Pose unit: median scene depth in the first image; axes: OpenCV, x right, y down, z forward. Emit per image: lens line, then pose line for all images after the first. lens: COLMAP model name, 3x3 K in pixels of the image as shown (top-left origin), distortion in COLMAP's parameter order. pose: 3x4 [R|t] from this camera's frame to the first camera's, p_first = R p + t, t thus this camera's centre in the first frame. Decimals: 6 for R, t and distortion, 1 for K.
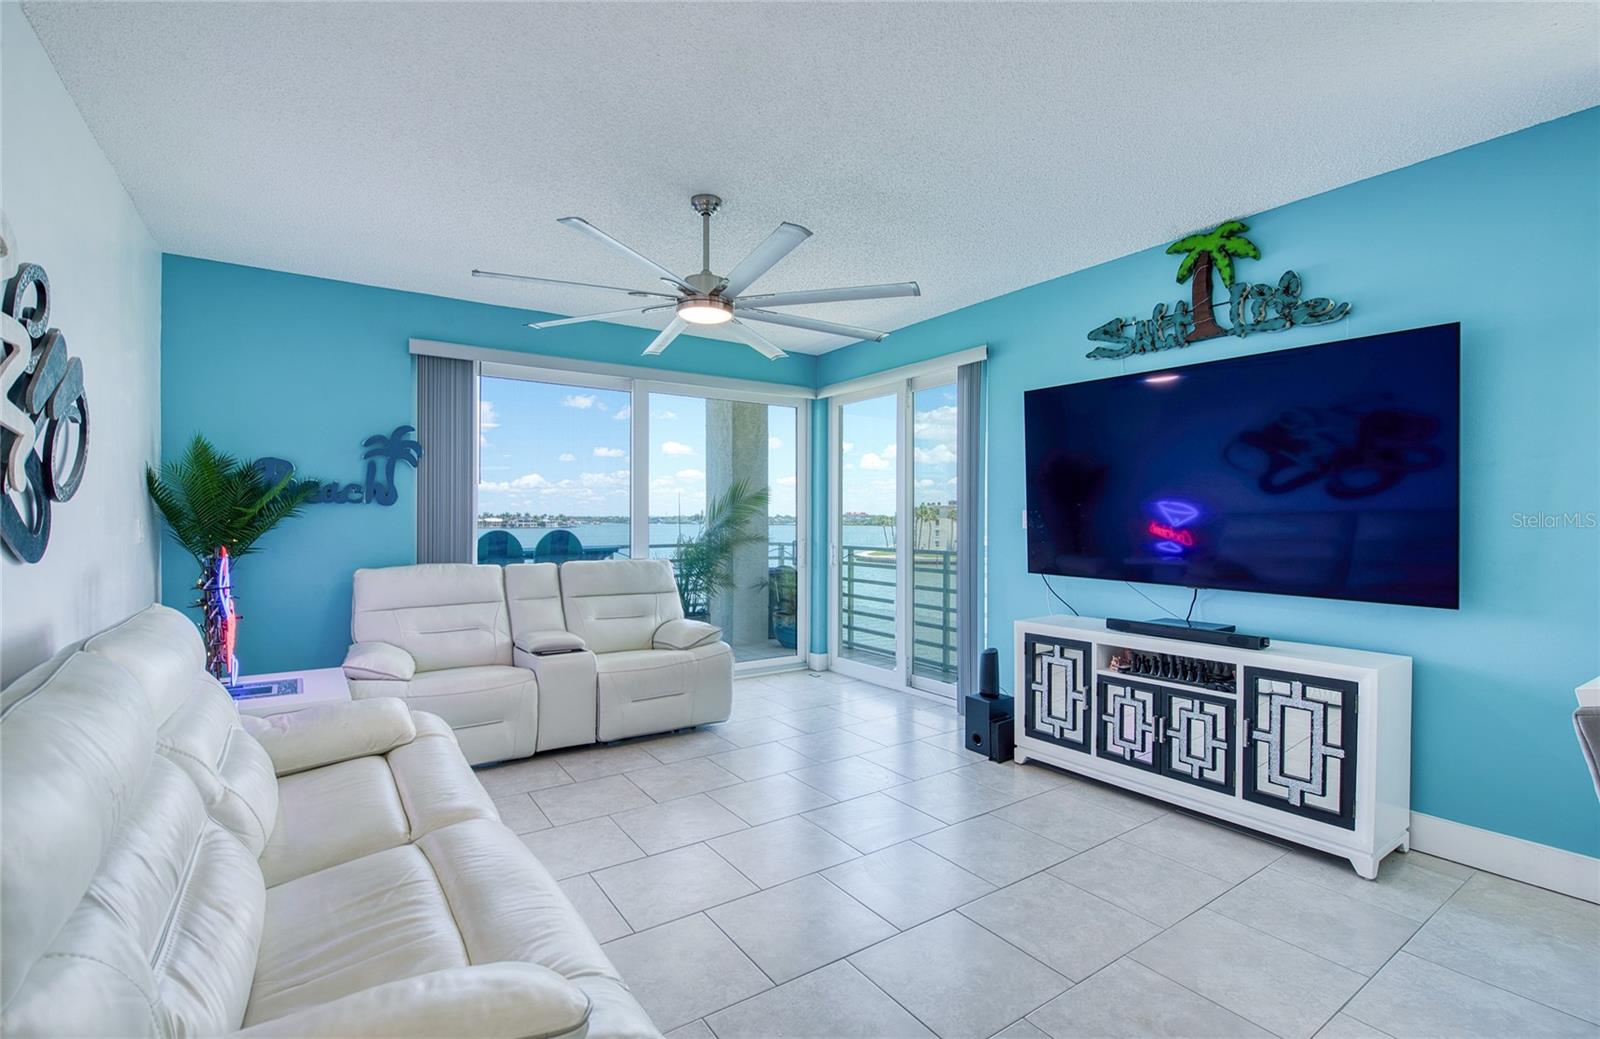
lens RADIAL K [[717.7, 0, 834.6], [0, 717.7, 527.5], [0, 0, 1]] dist [-0.012805, -0.000671]
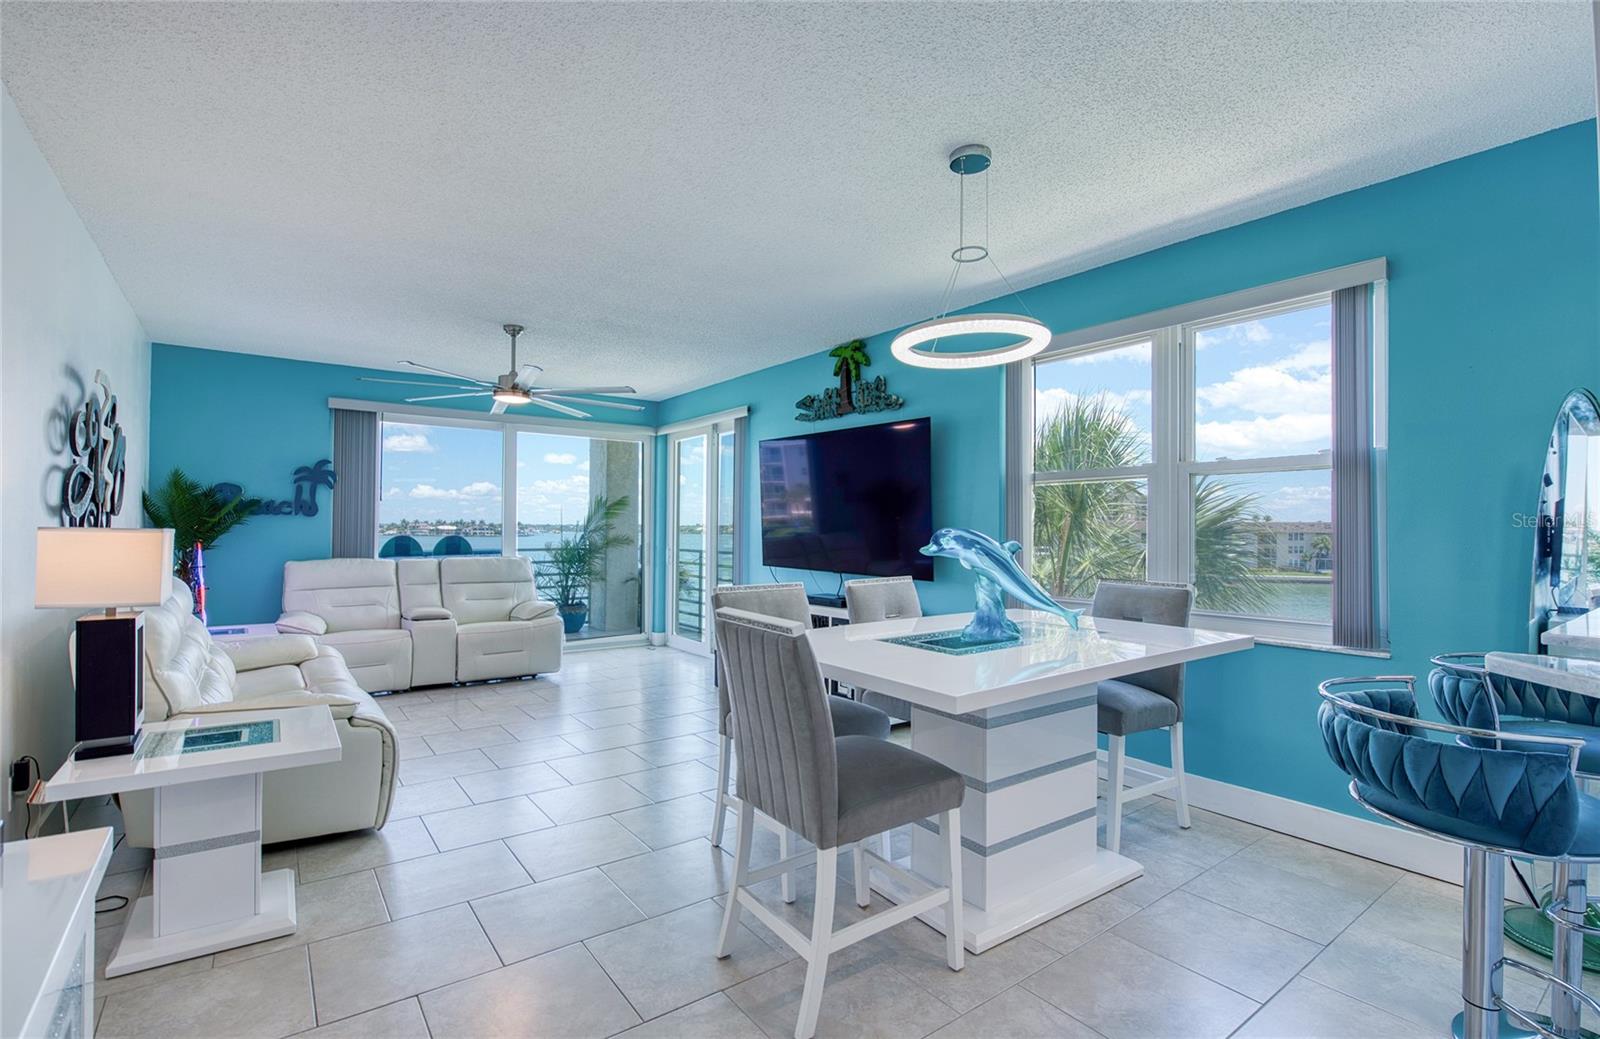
lens RADIAL K [[717.7, 0, 822.2], [0, 717.7, 527.4], [0, 0, 1]] dist [-0.012805, -0.000671]
pose [[0.999023, 0.005894, 0.043795, 0.324650], [-0.005314, 0.999897, -0.013337, 0.004280], [-0.043869, 0.013091, 0.998952, -0.453895]]
